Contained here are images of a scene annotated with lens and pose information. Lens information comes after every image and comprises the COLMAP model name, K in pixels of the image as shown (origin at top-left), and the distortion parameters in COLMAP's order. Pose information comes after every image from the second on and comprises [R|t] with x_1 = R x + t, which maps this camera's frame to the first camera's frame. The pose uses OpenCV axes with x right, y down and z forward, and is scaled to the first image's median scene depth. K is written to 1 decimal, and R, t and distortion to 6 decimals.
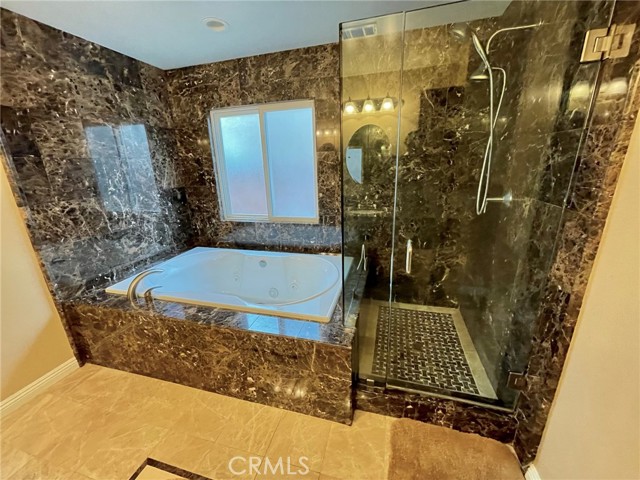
lens RADIAL K [[257.9, 0, 320.9], [0, 257.9, 241.3], [0, 0, 1]] dist [0.001336, -0.001016]
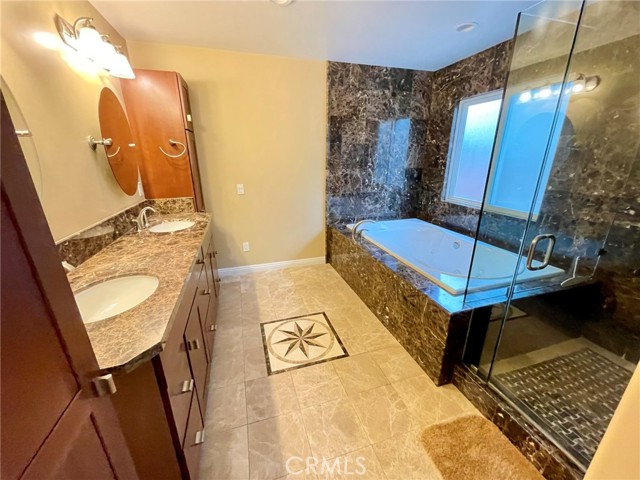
lens RADIAL K [[257.9, 0, 317.4], [0, 257.9, 240.2], [0, 0, 1]] dist [0.001336, -0.001016]
pose [[0.537060, 0.293318, -0.790905, 0.340914], [-0.260644, 0.949420, 0.175116, 0.034734], [0.802266, 0.112097, 0.586347, -0.089776]]
